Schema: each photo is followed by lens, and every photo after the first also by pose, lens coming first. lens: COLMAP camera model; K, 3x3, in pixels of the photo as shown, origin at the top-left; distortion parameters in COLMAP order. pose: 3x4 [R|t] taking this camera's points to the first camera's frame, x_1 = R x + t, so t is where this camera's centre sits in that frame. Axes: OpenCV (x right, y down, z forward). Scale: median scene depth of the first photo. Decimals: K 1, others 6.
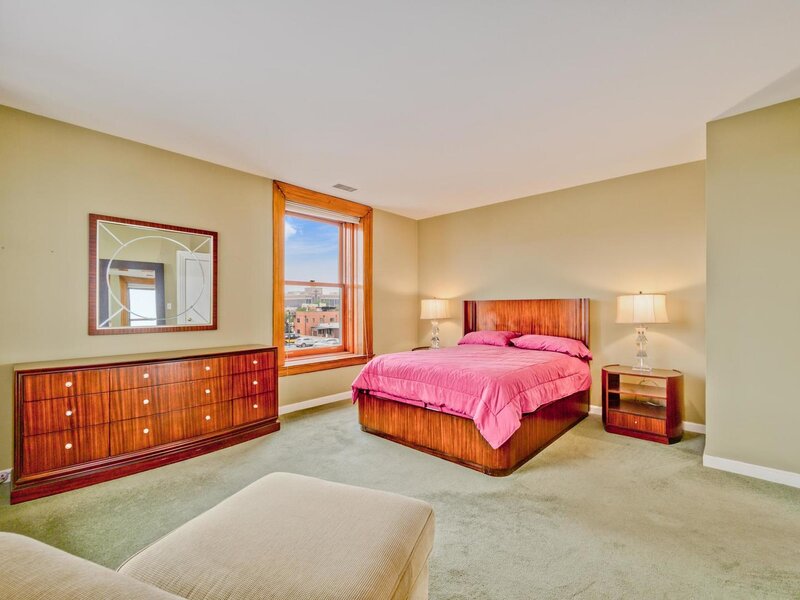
lens RADIAL K [[362.3, 0, 401.1], [0, 362.3, 301.1], [0, 0, 1]] dist [0.016028, 0.000193]
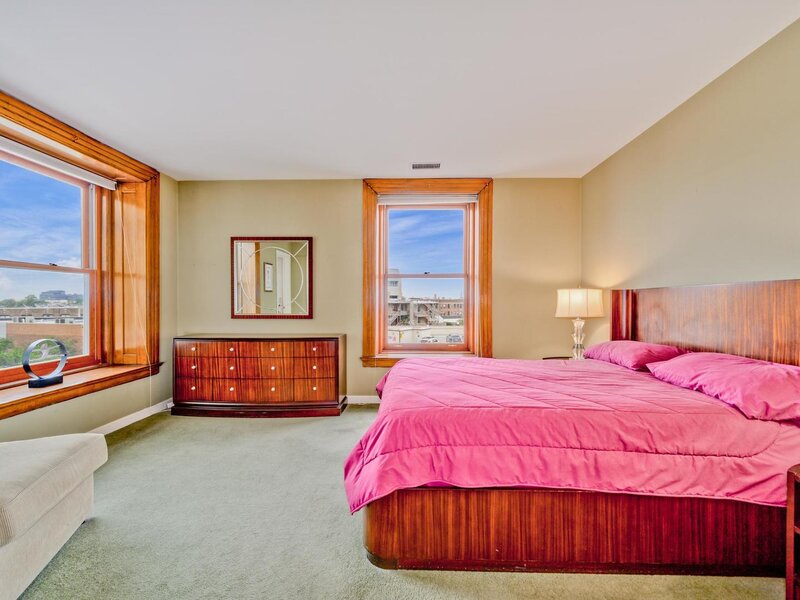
lens RADIAL K [[354.0, 0, 402.2], [0, 354.0, 302.5], [0, 0, 1]] dist [0.013120, -0.000191]
pose [[0.658837, 0.003372, -0.752278, 0.590283], [0.011393, 0.999831, 0.014459, 0.011591], [0.752199, -0.018097, 0.658687, 0.481998]]
